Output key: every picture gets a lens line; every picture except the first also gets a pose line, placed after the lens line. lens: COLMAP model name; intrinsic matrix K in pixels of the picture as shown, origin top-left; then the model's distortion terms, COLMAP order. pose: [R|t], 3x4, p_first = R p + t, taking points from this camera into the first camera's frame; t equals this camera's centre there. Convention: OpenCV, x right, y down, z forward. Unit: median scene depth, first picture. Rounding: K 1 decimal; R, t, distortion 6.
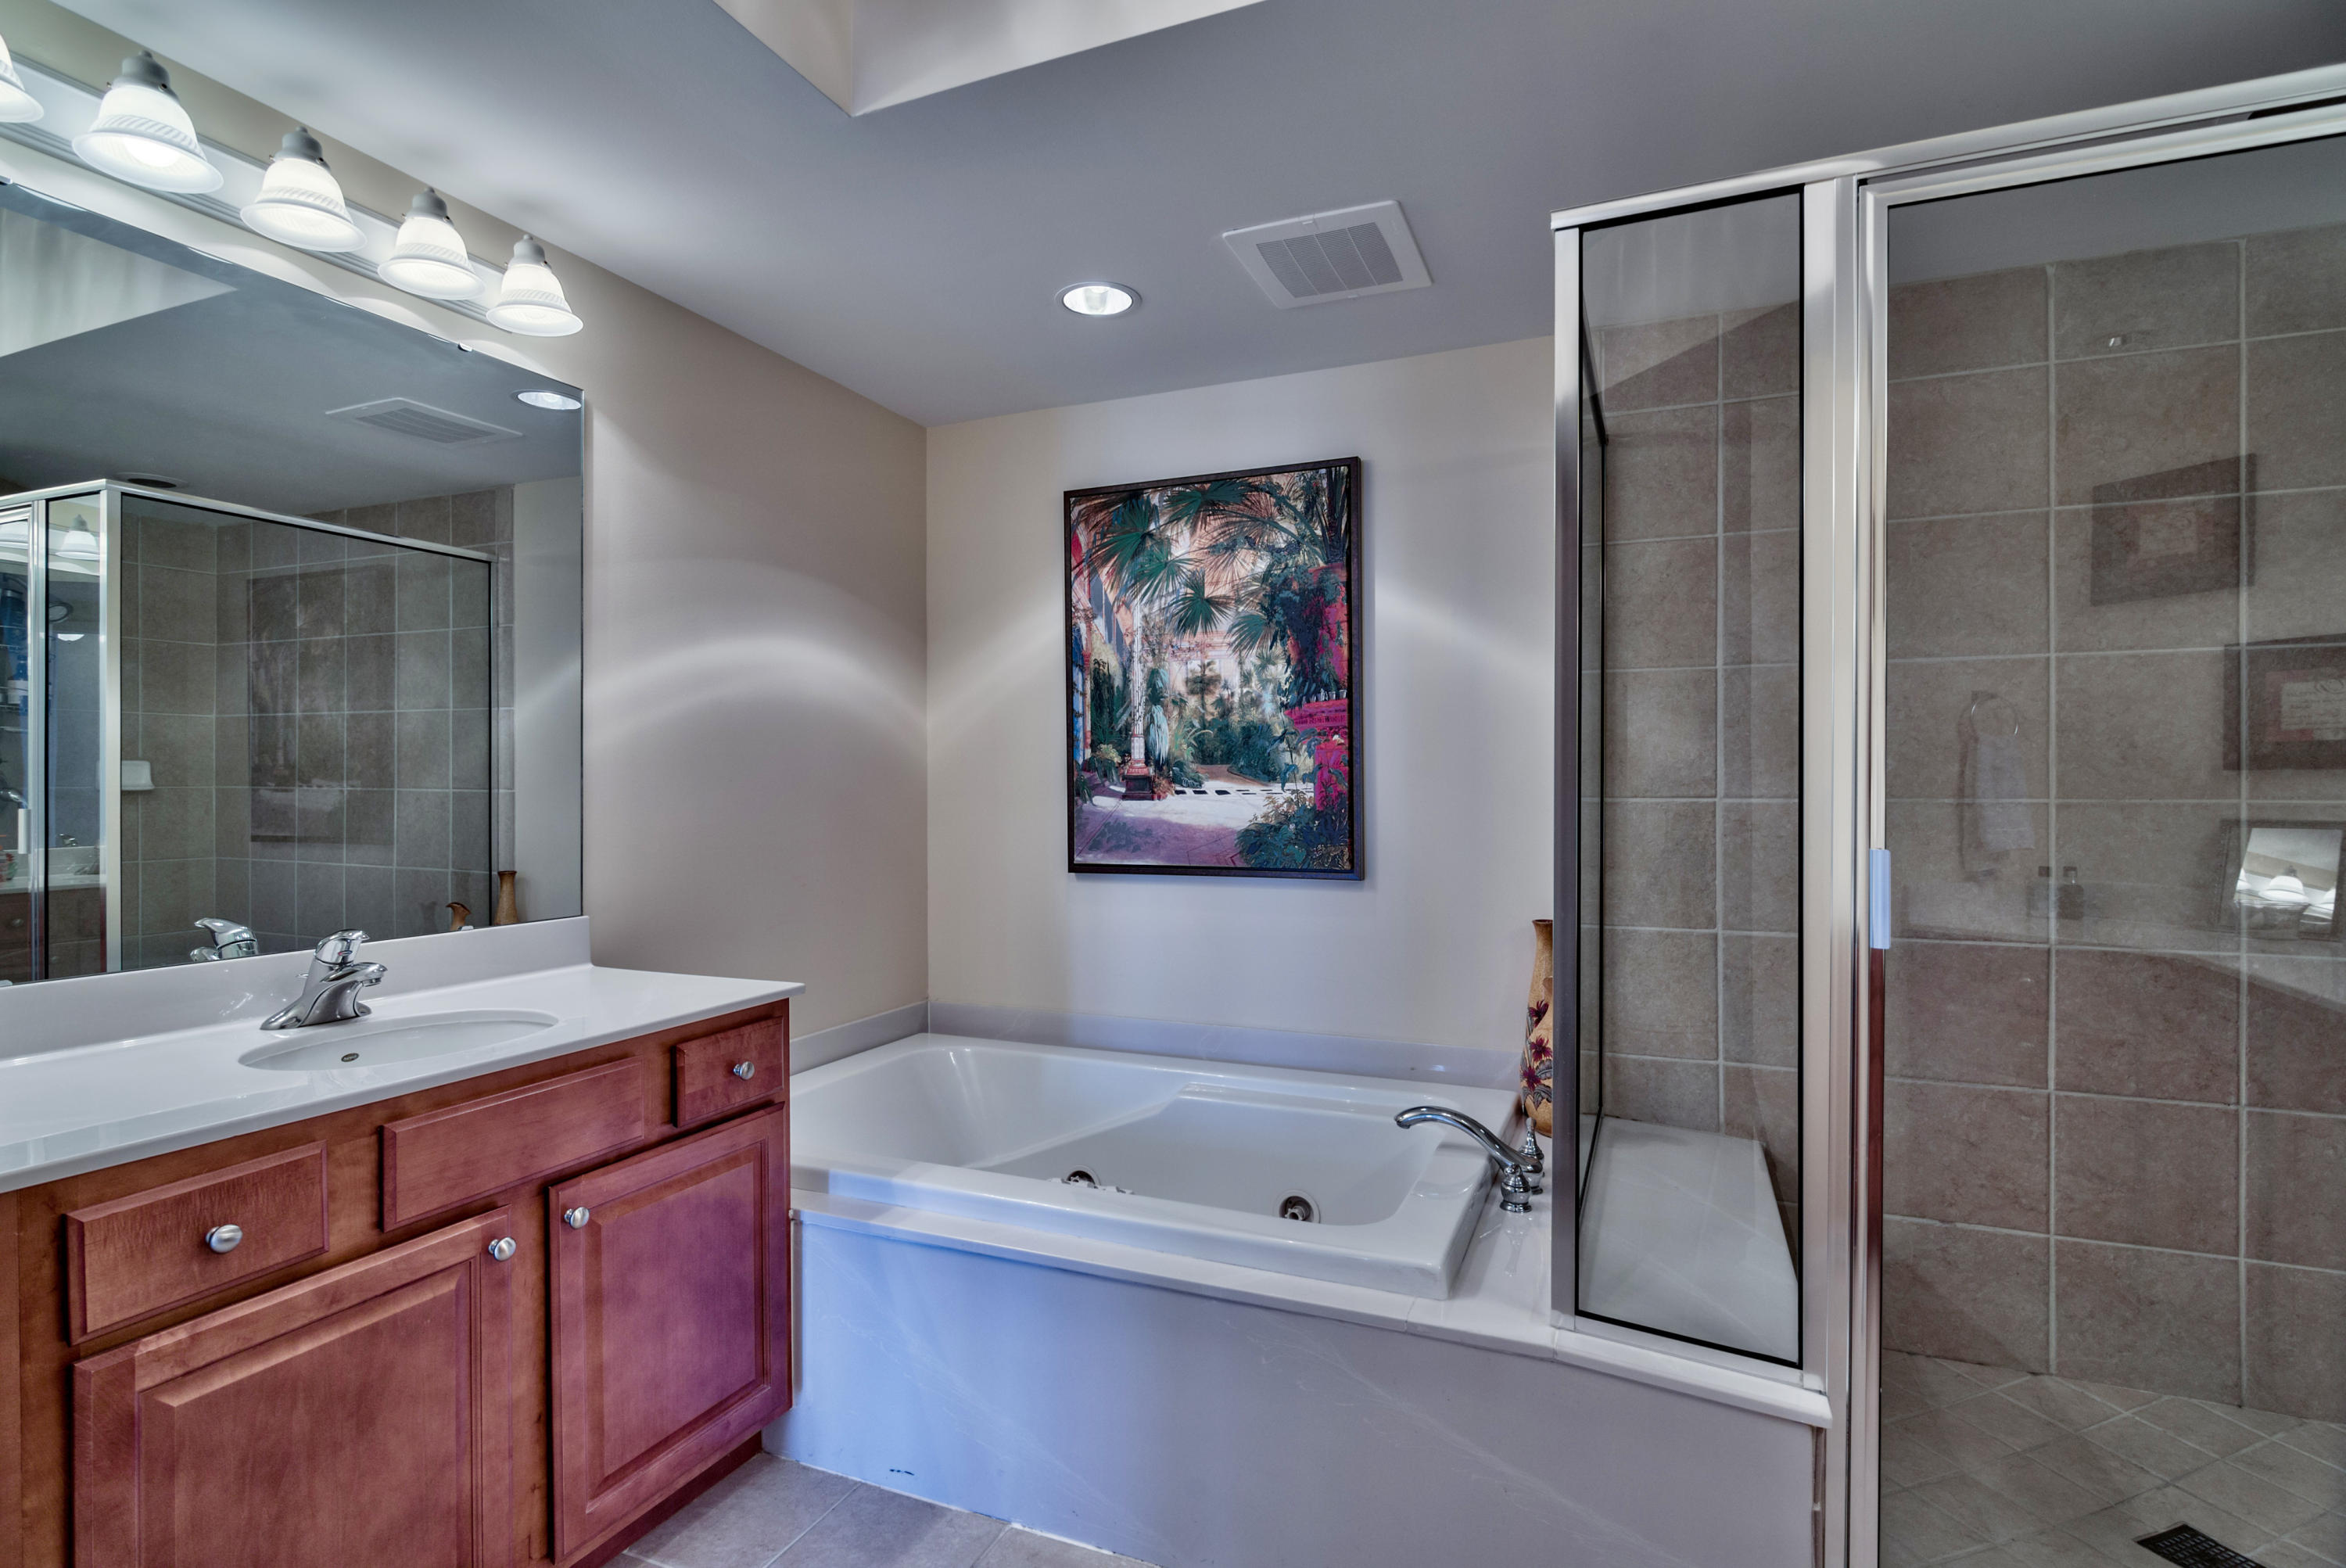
lens RADIAL K [[1140.9, 0, 1182.3], [0, 1140.9, 785.1], [0, 0, 1]] dist [-0.002290, -0.000414]
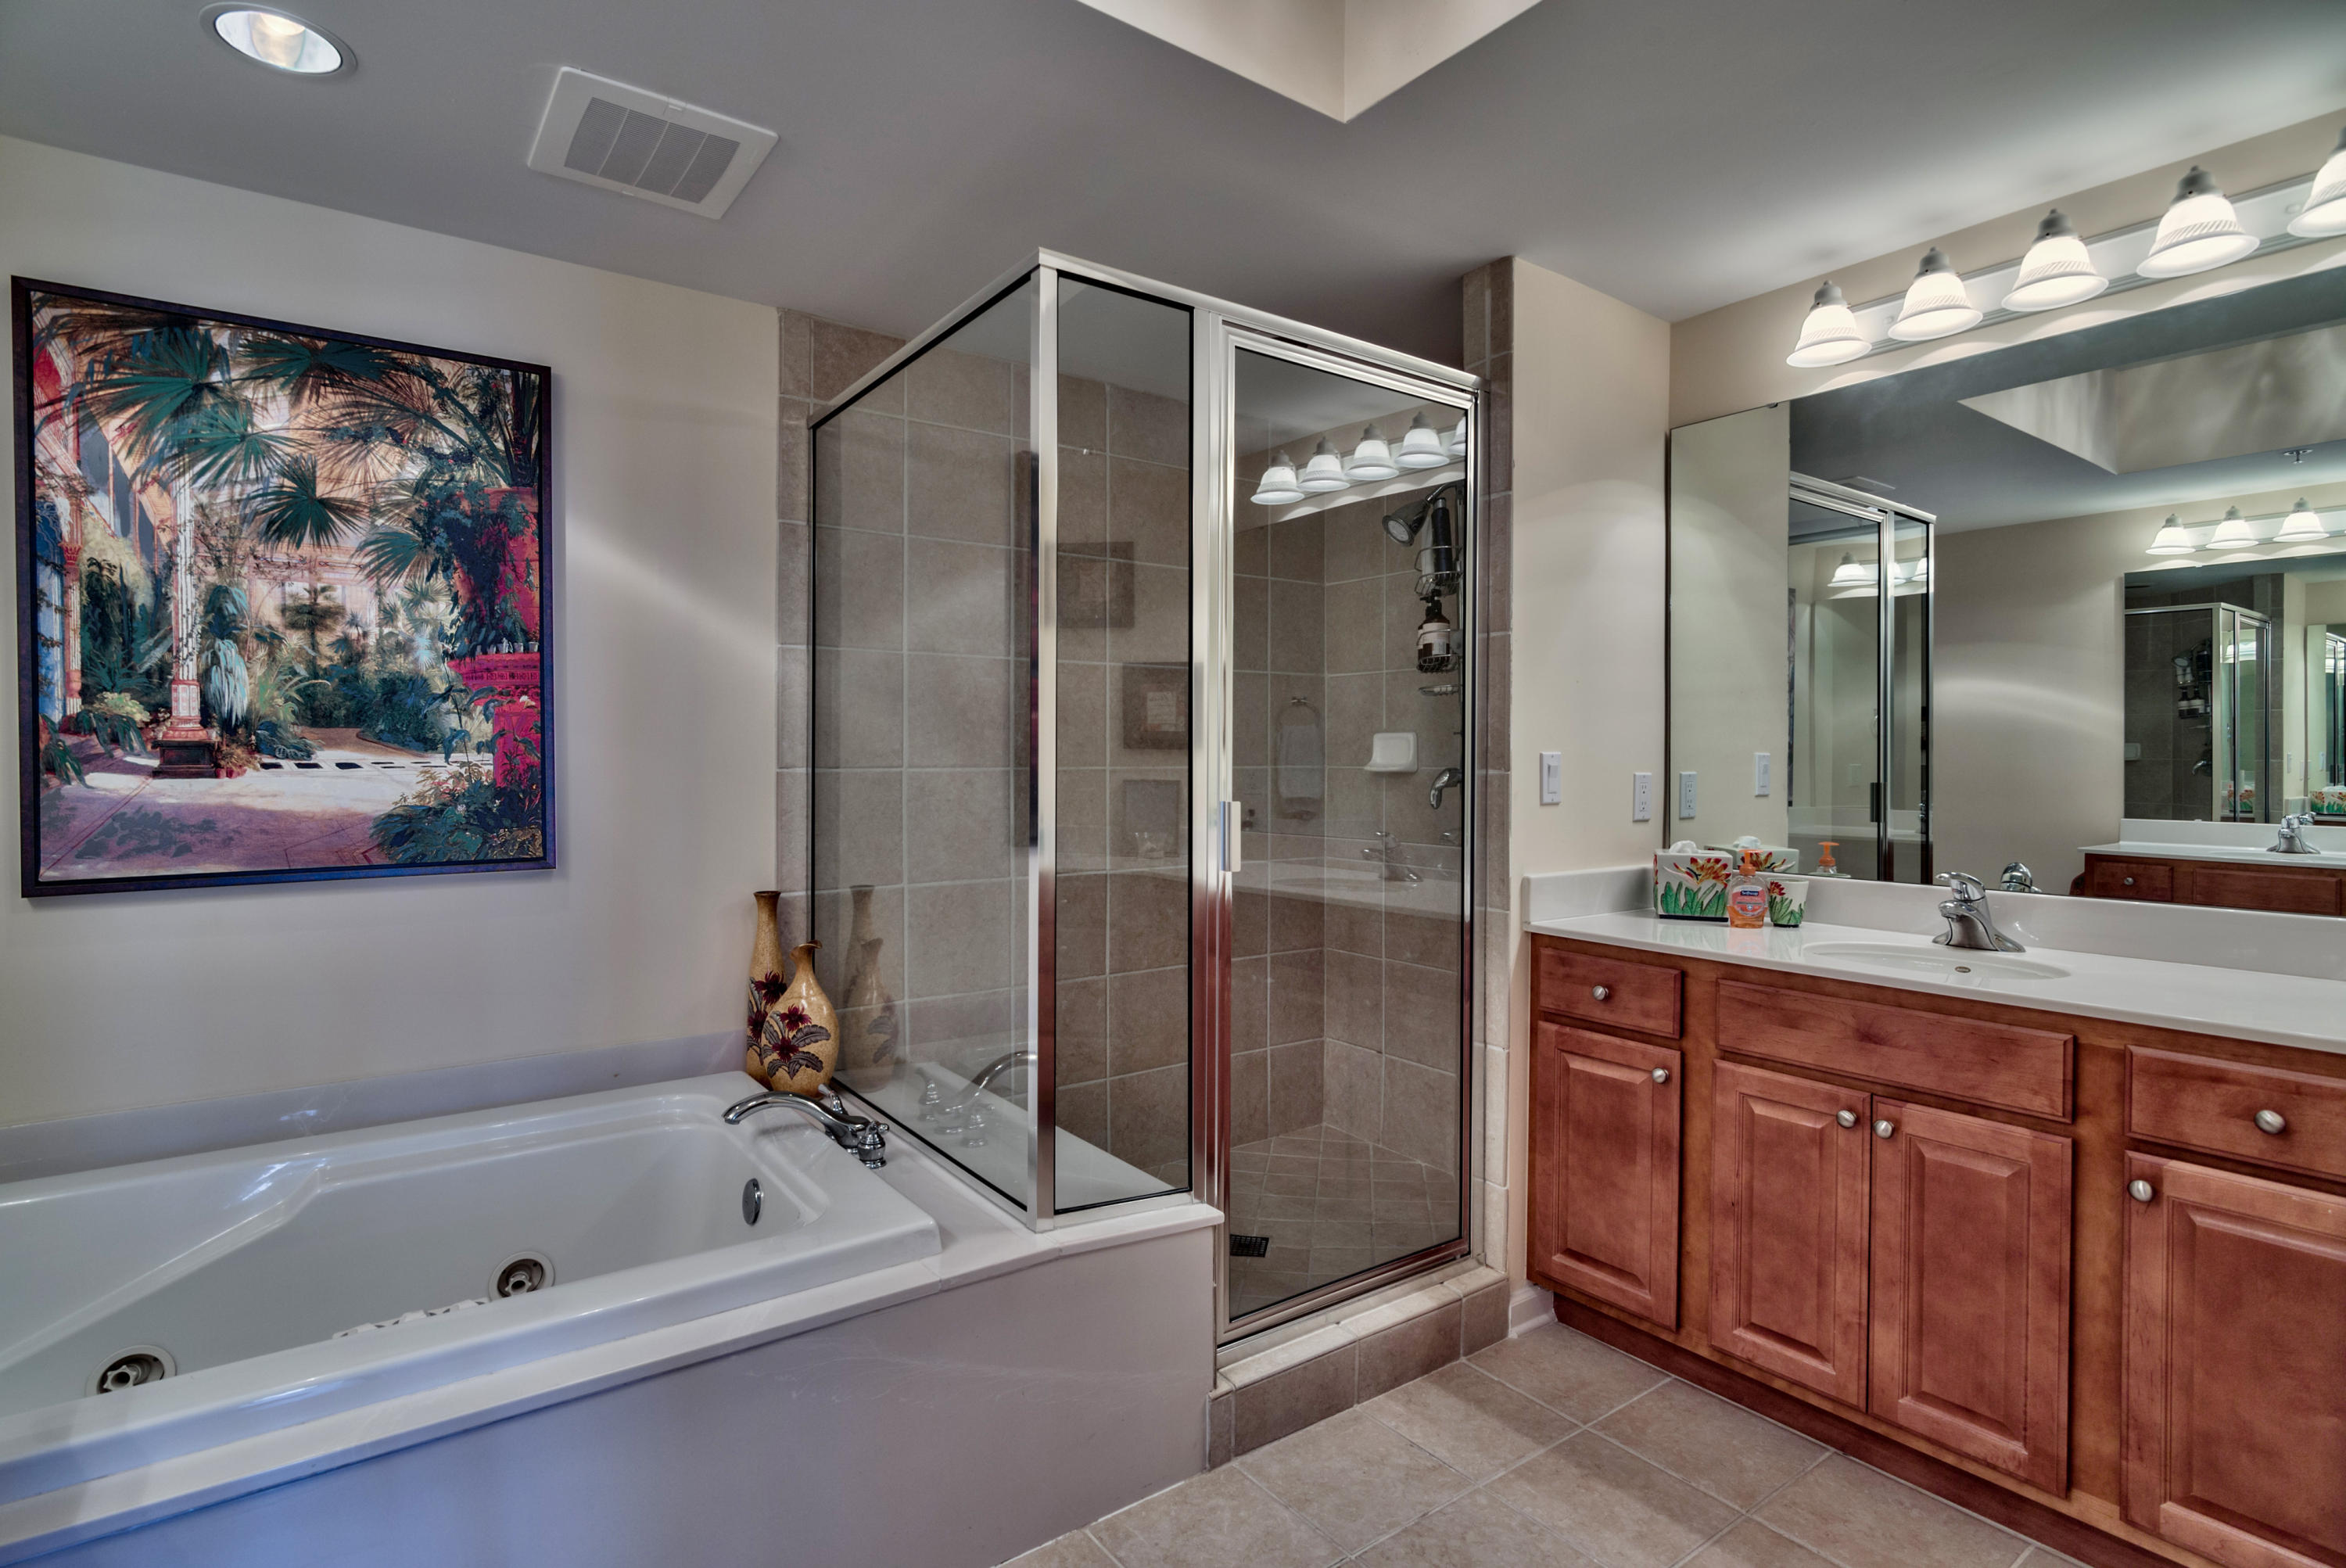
lens RADIAL K [[1153.7, 0, 1142.3], [0, 1153.7, 761.1], [0, 0, 1]] dist [-0.002822, -0.000981]
pose [[0.528758, -0.002003, 0.848770, -0.326650], [0.000290, 0.999998, 0.002179, 0.001941], [-0.848773, -0.000906, 0.528757, 0.169565]]
